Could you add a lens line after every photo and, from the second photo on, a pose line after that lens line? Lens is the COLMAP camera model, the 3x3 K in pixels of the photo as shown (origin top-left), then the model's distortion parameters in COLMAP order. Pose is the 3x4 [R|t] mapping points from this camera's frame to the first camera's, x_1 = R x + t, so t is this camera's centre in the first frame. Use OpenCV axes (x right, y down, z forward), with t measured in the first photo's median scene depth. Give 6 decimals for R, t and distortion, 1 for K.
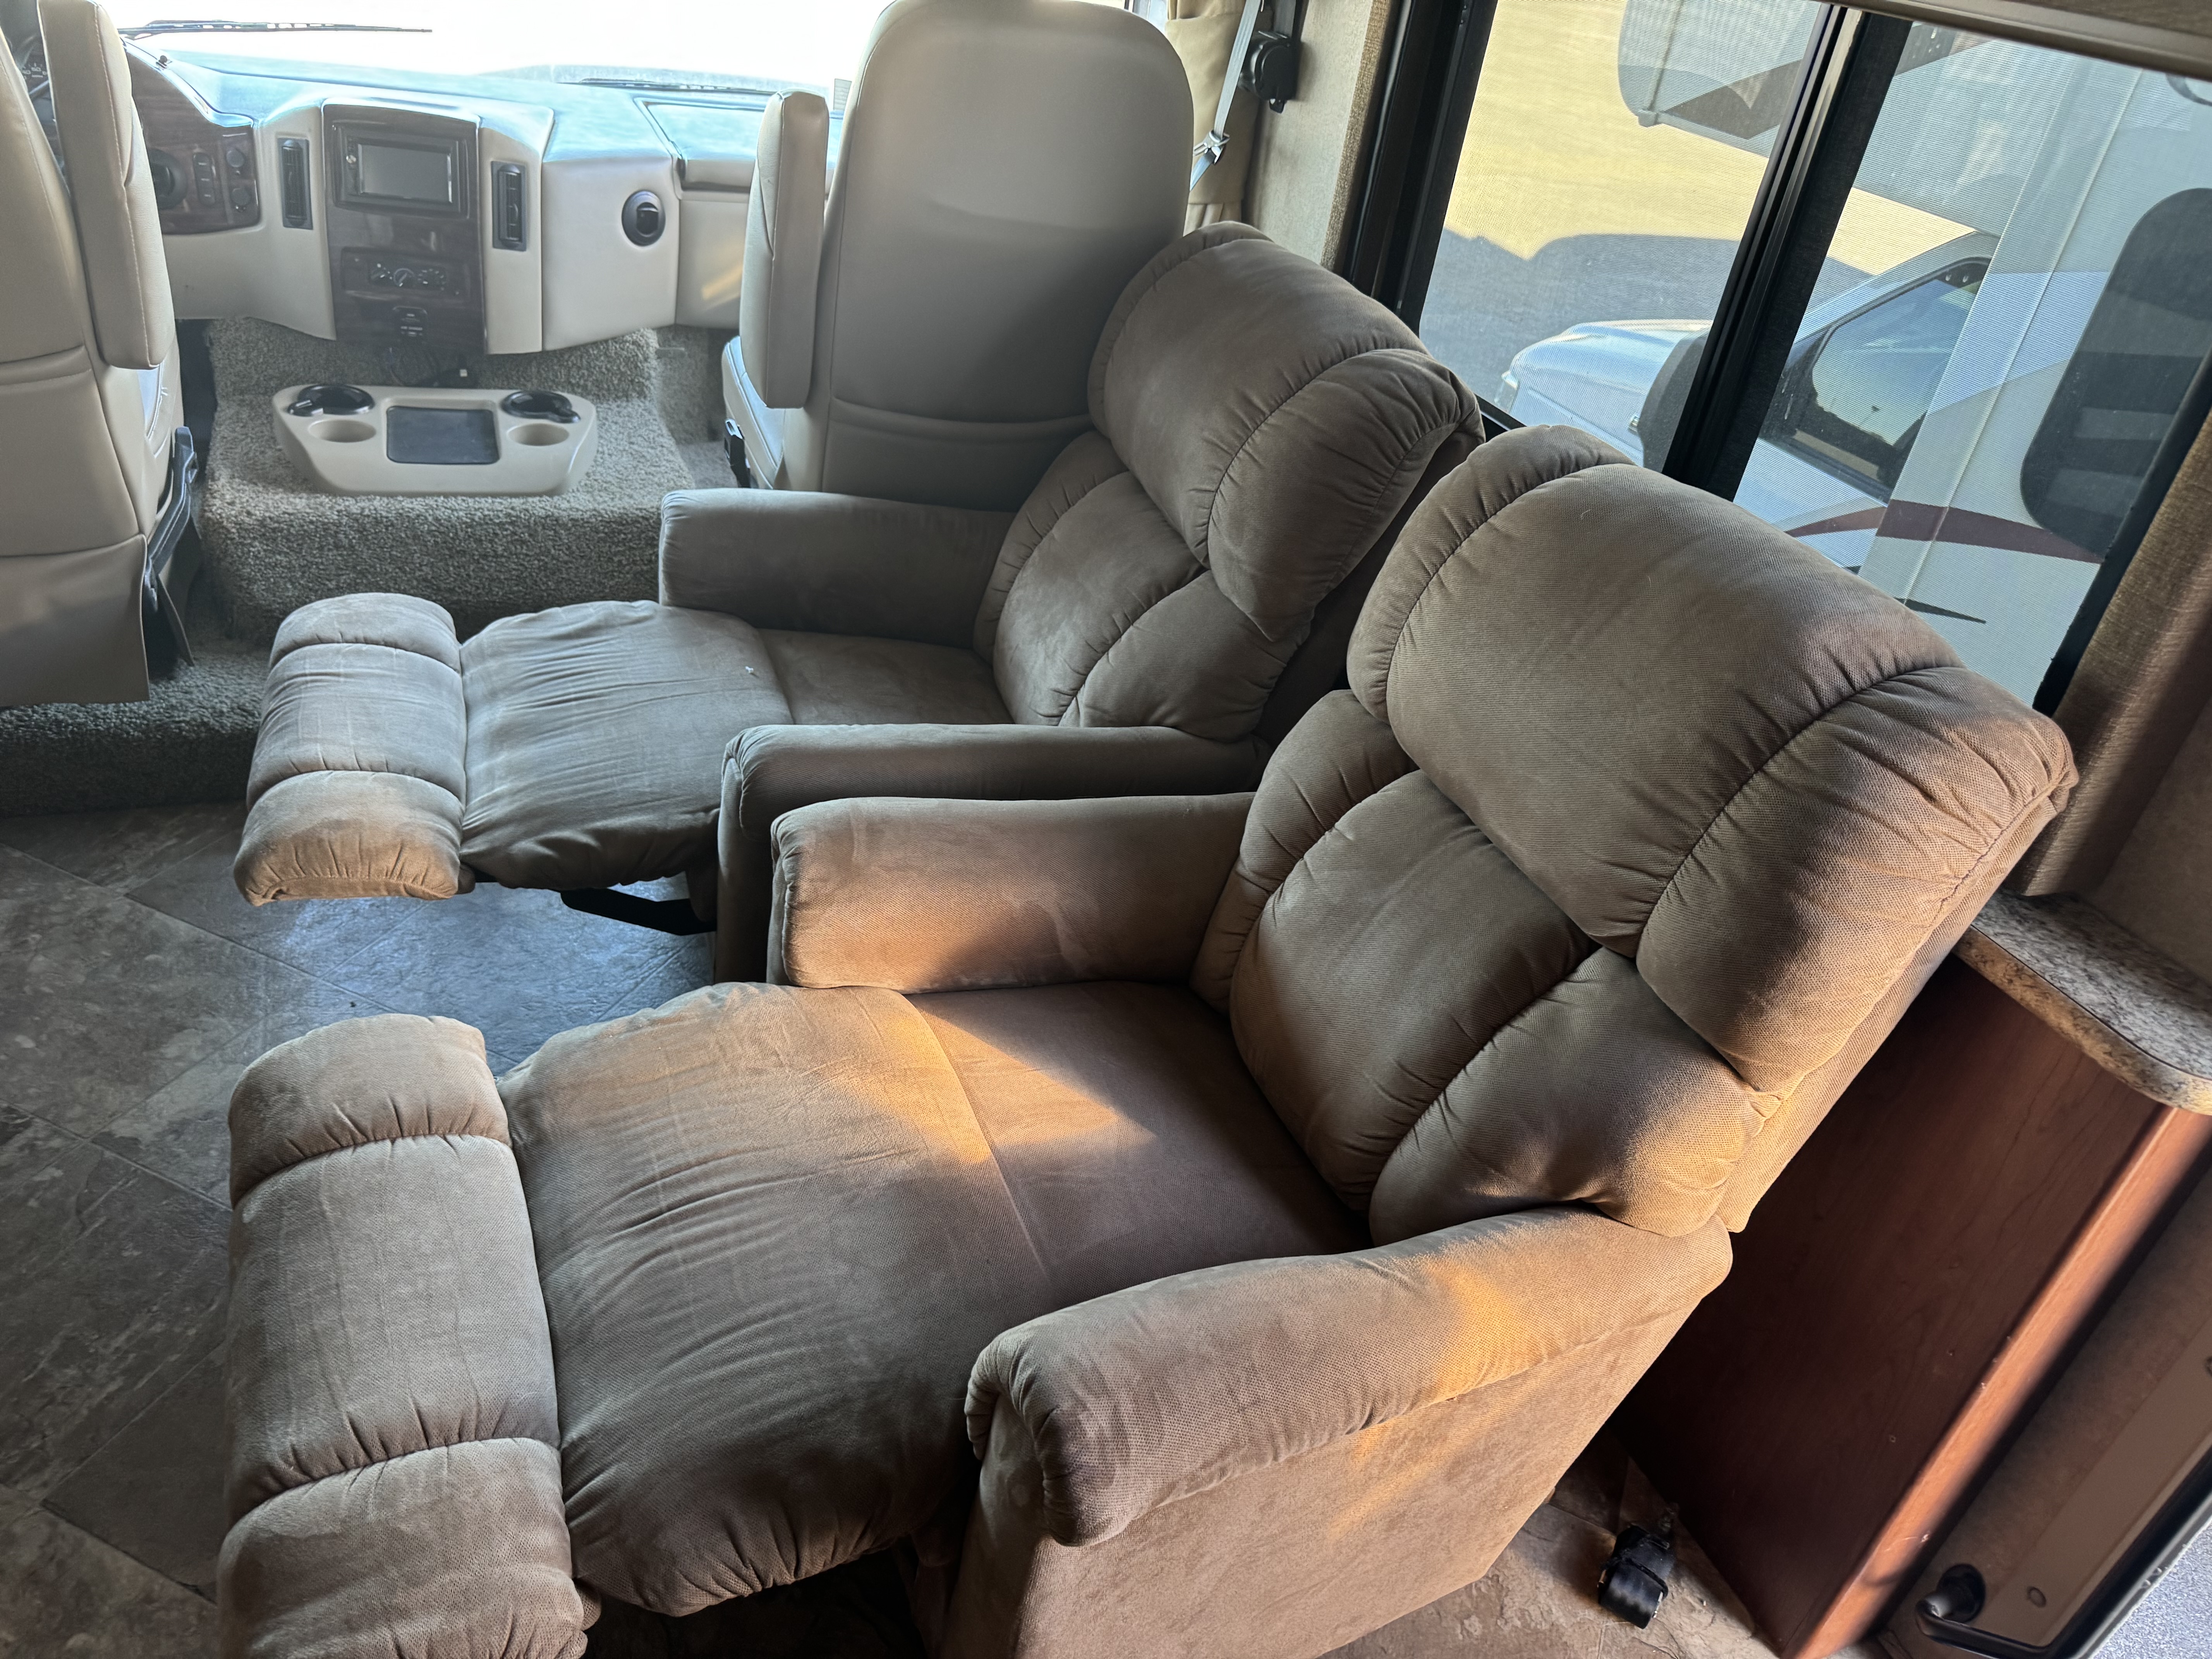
lens RADIAL K [[1591.7, 0, 1139.0], [0, 1591.7, 855.9], [0, 0, 1]] dist [0.023959, -0.035568]
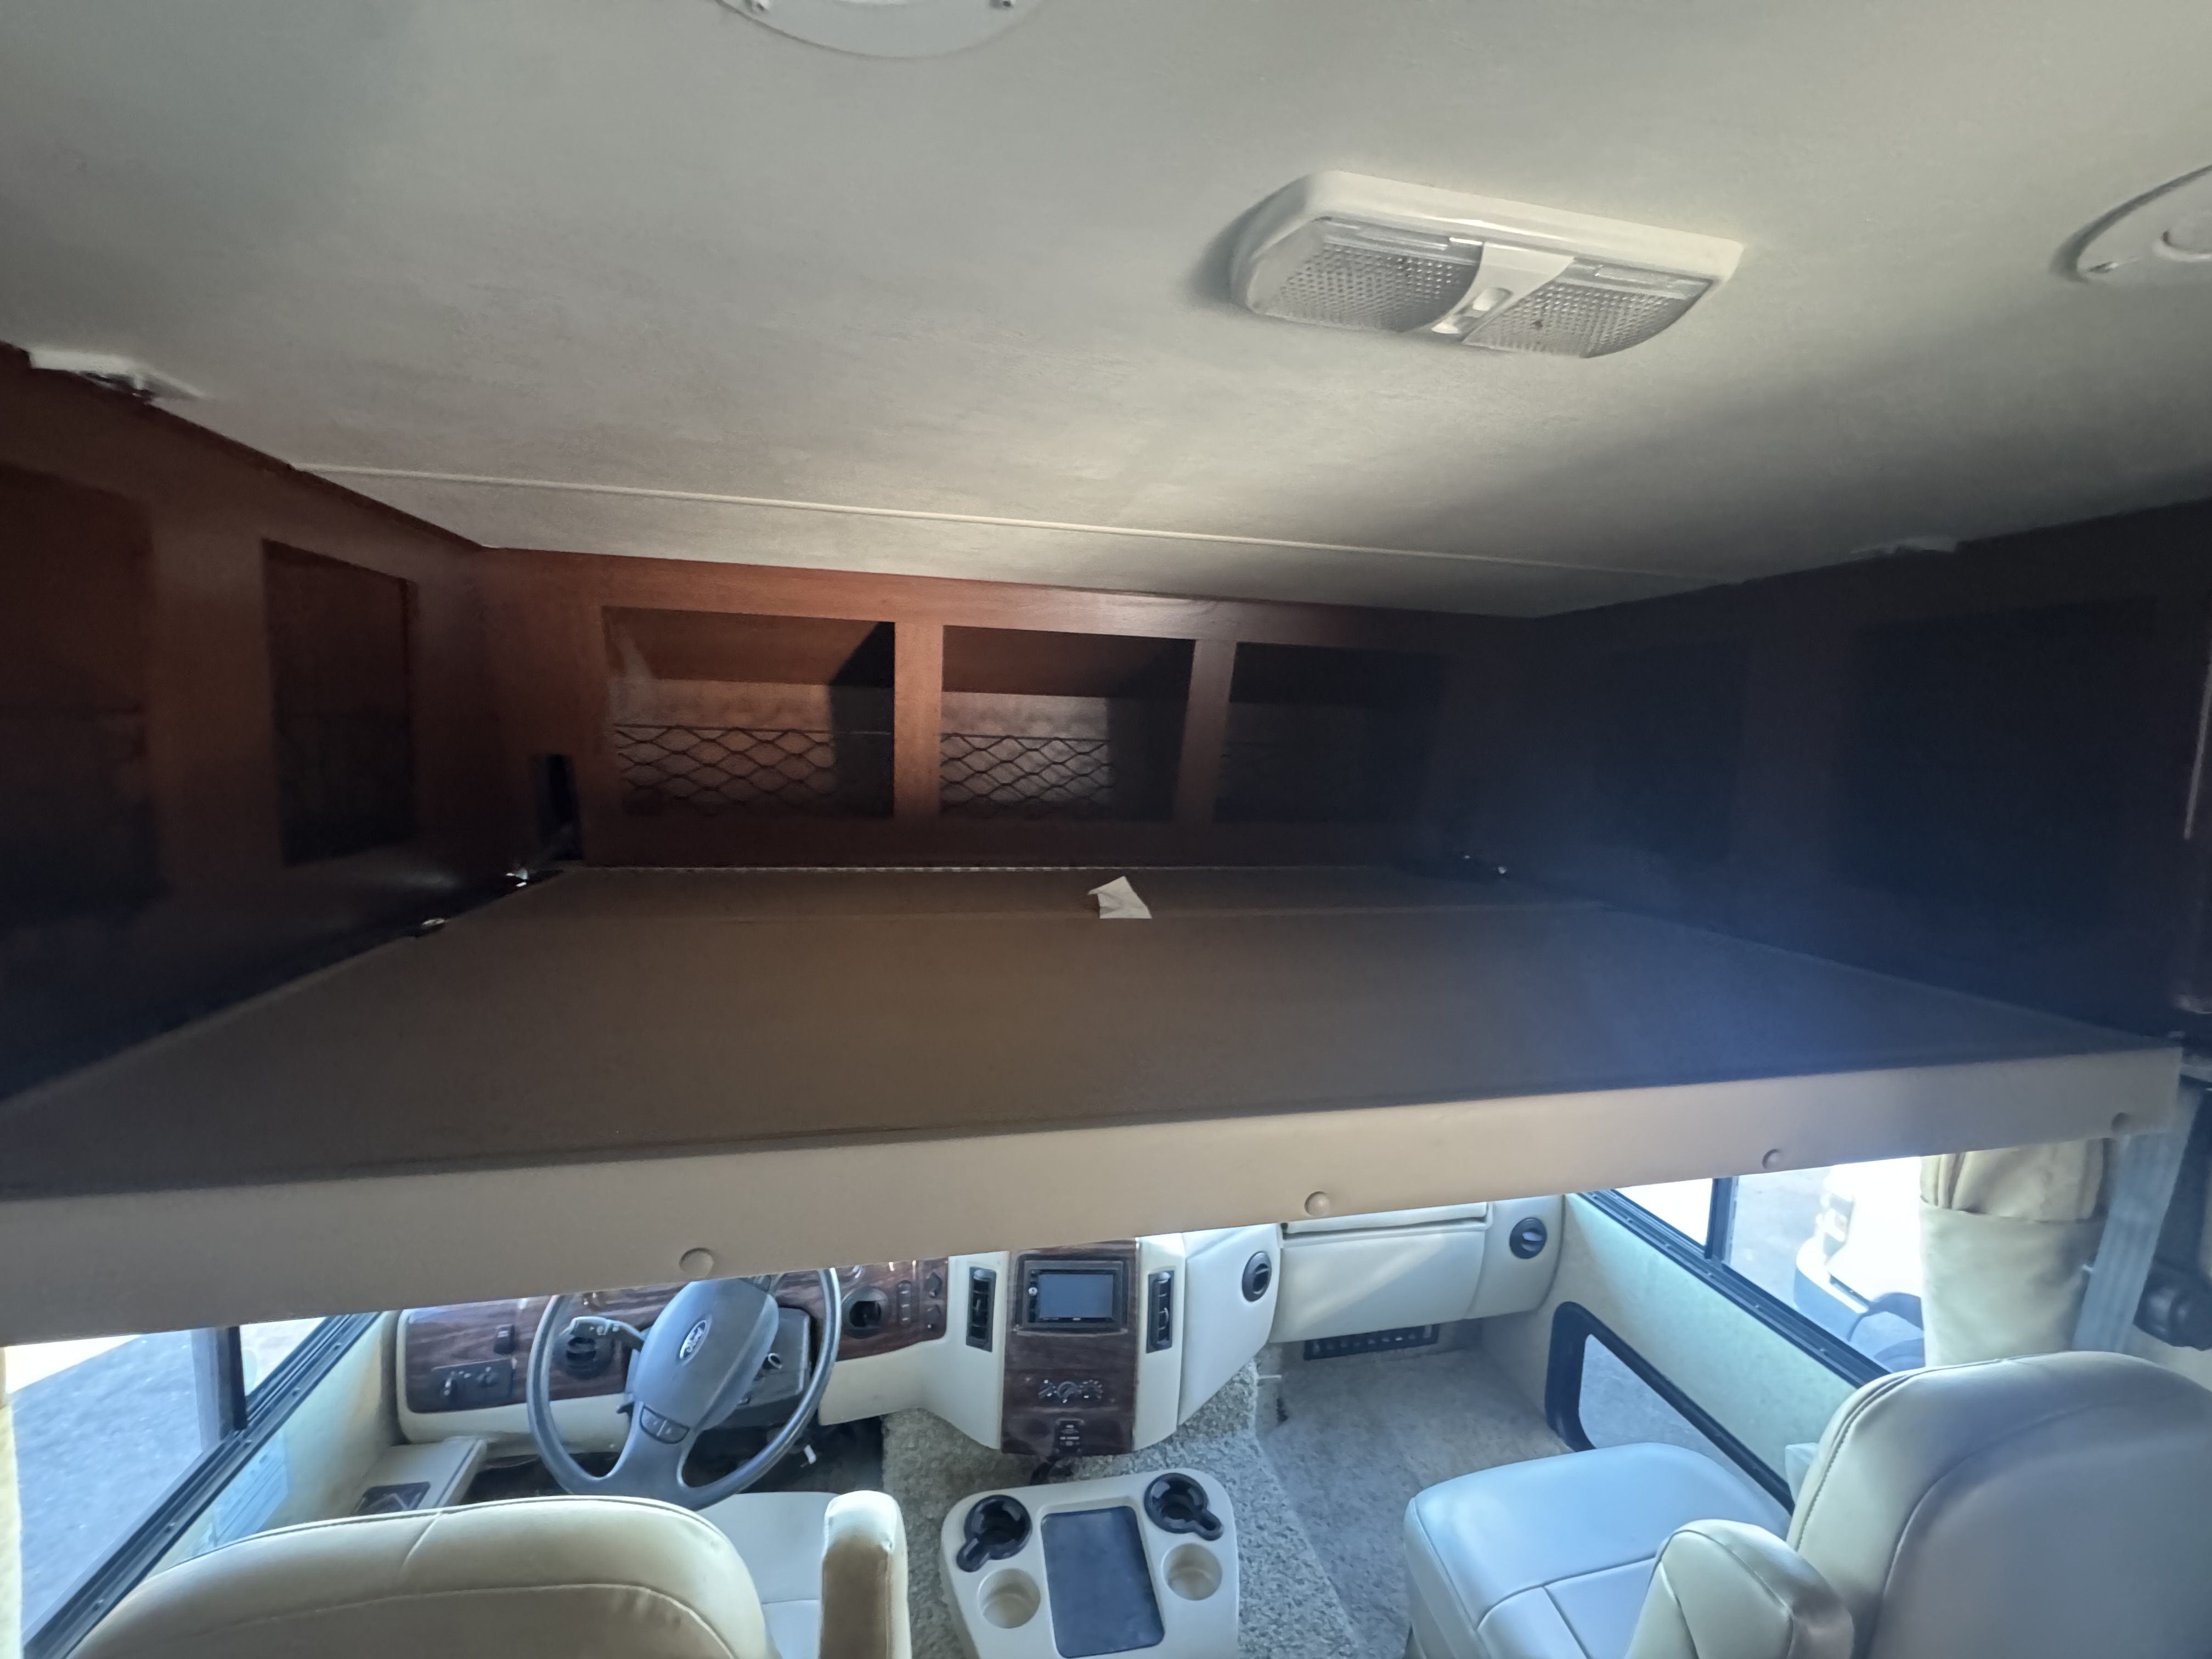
lens RADIAL K [[880.4, 0, 1099.7], [0, 880.4, 835.2], [0, 0, 1]] dist [-0.006731, 0.000432]
pose [[0.973714, -0.099367, -0.204958, -0.275574], [-0.006830, 0.886683, -0.462327, -0.410171], [0.227673, 0.451574, 0.862697, 0.327108]]
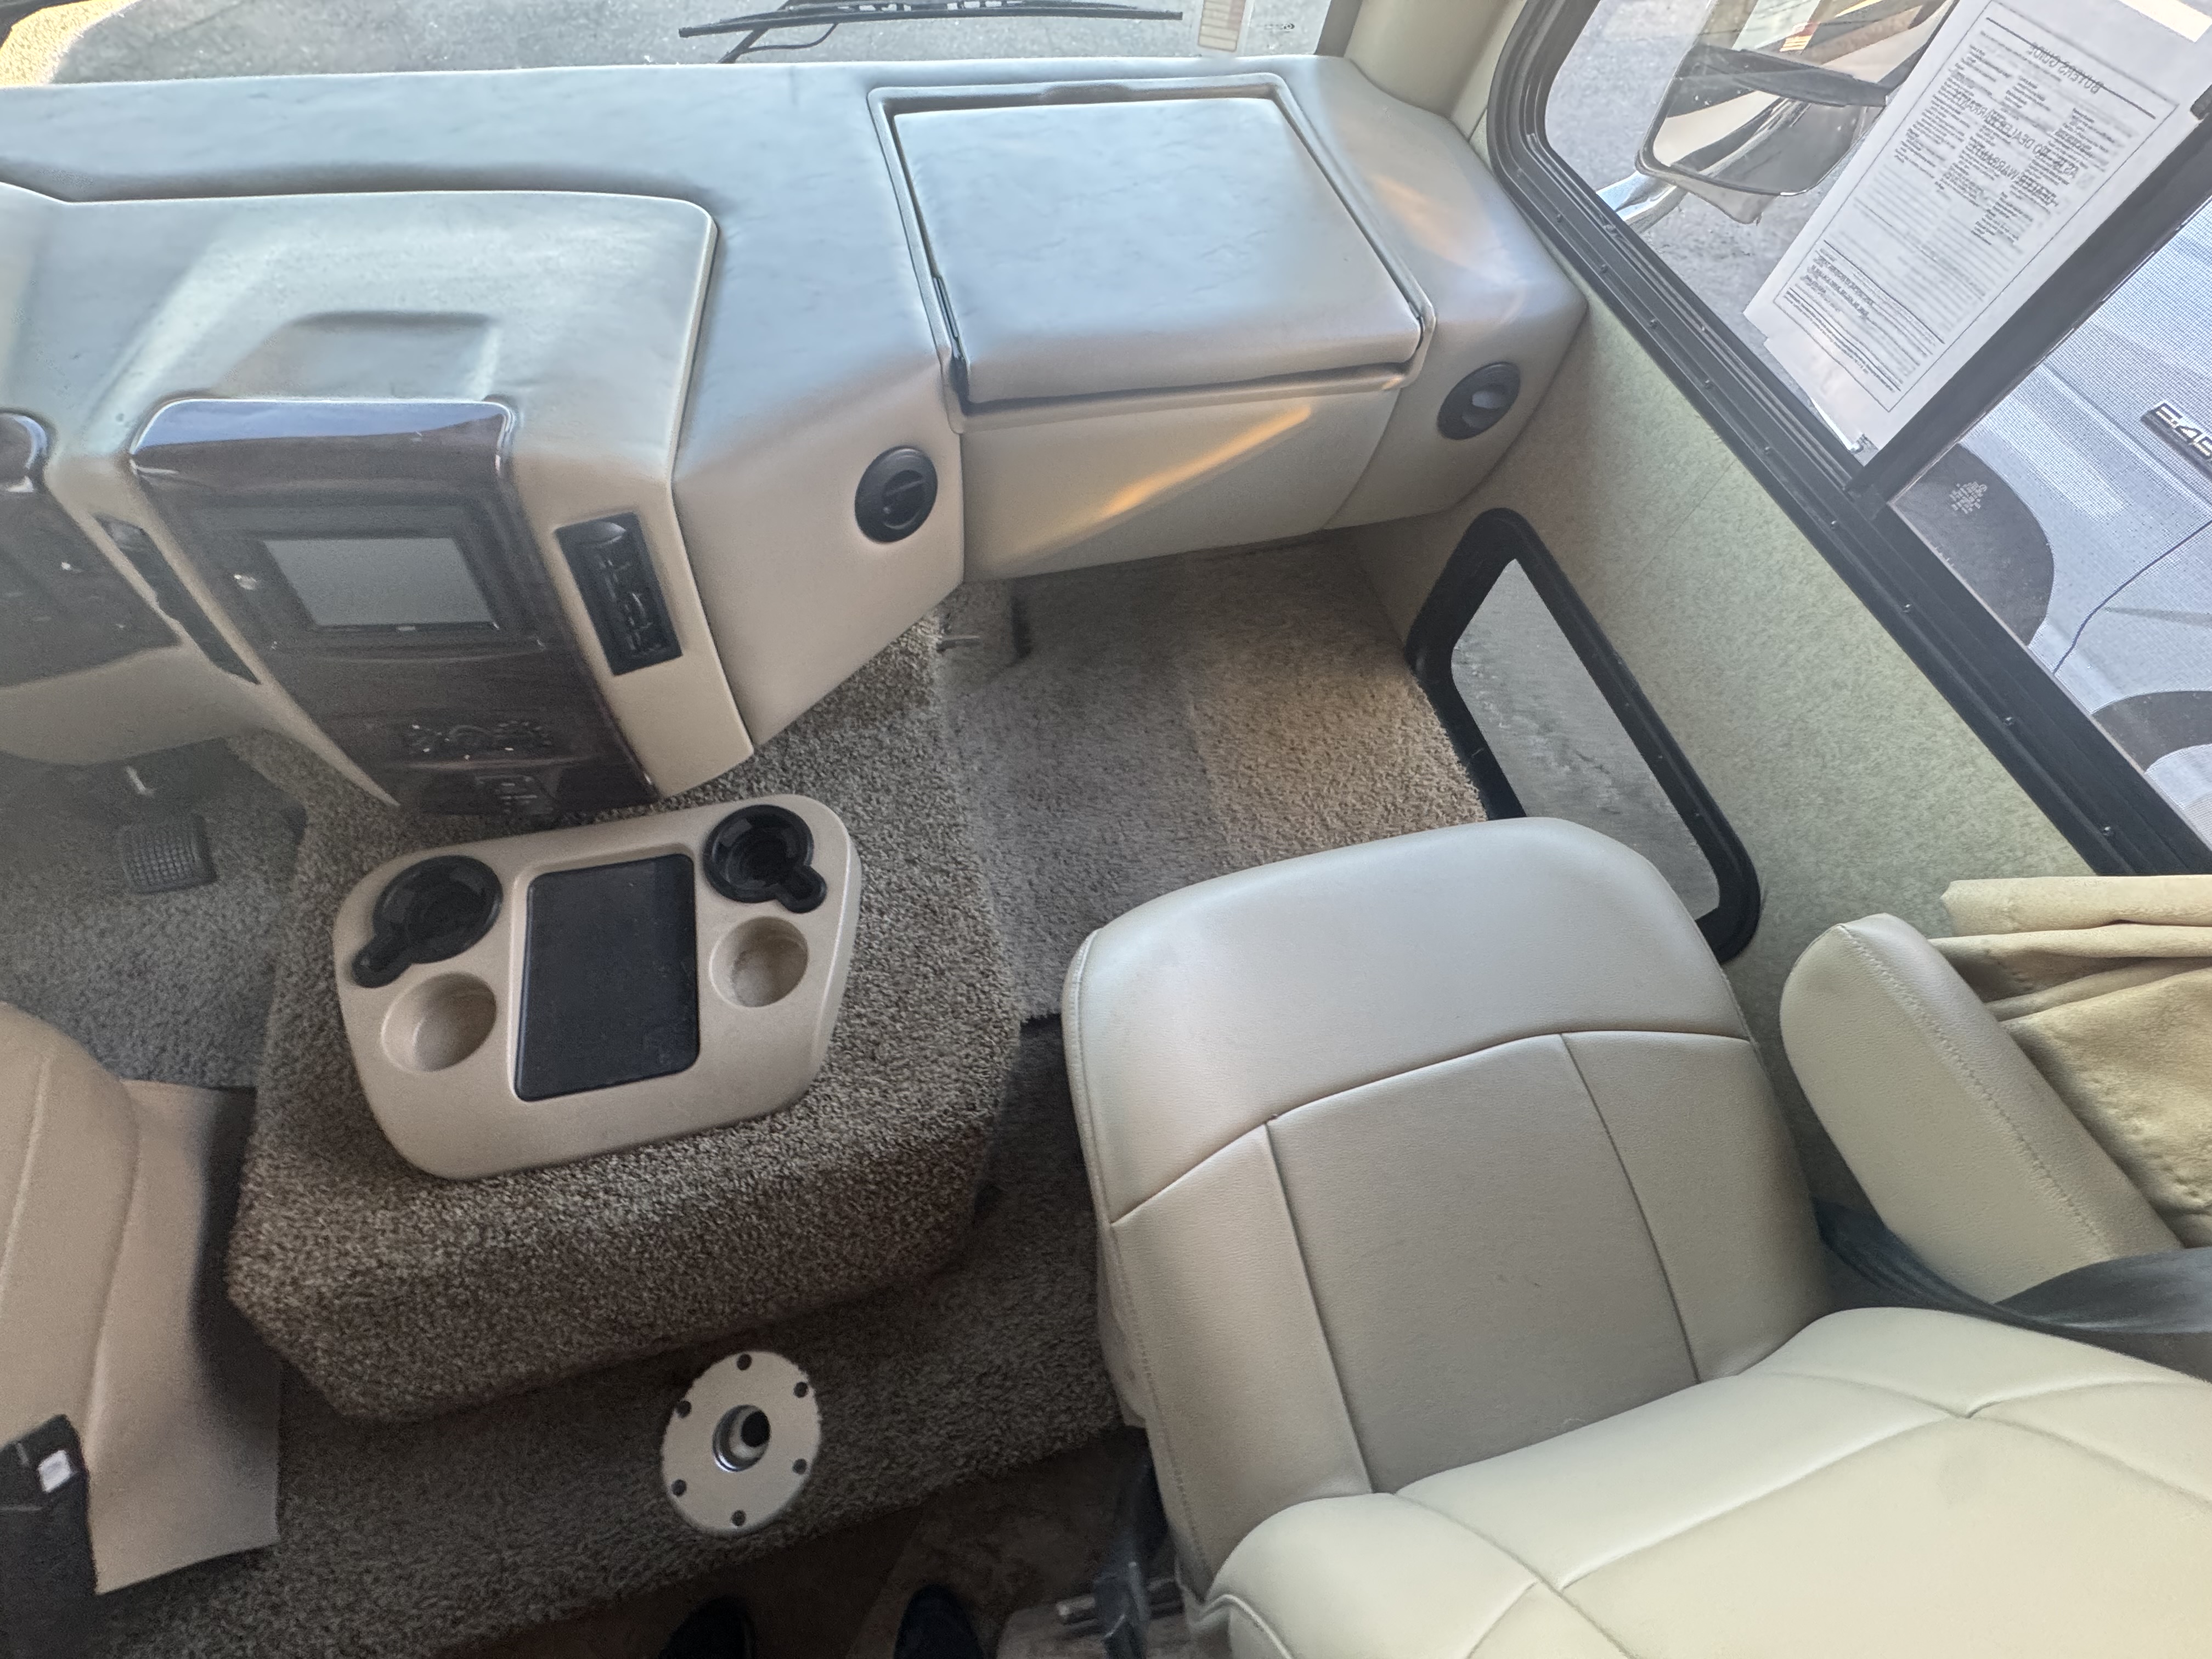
lens RADIAL K [[880.4, 0, 1102.9], [0, 880.4, 821.7], [0, 0, 1]] dist [-0.006731, 0.000432]
pose [[0.986980, 0.087053, -0.135249, -0.204817], [-0.014648, 0.886028, 0.463400, -0.464831], [0.160174, -0.455385, 0.875767, 0.746686]]
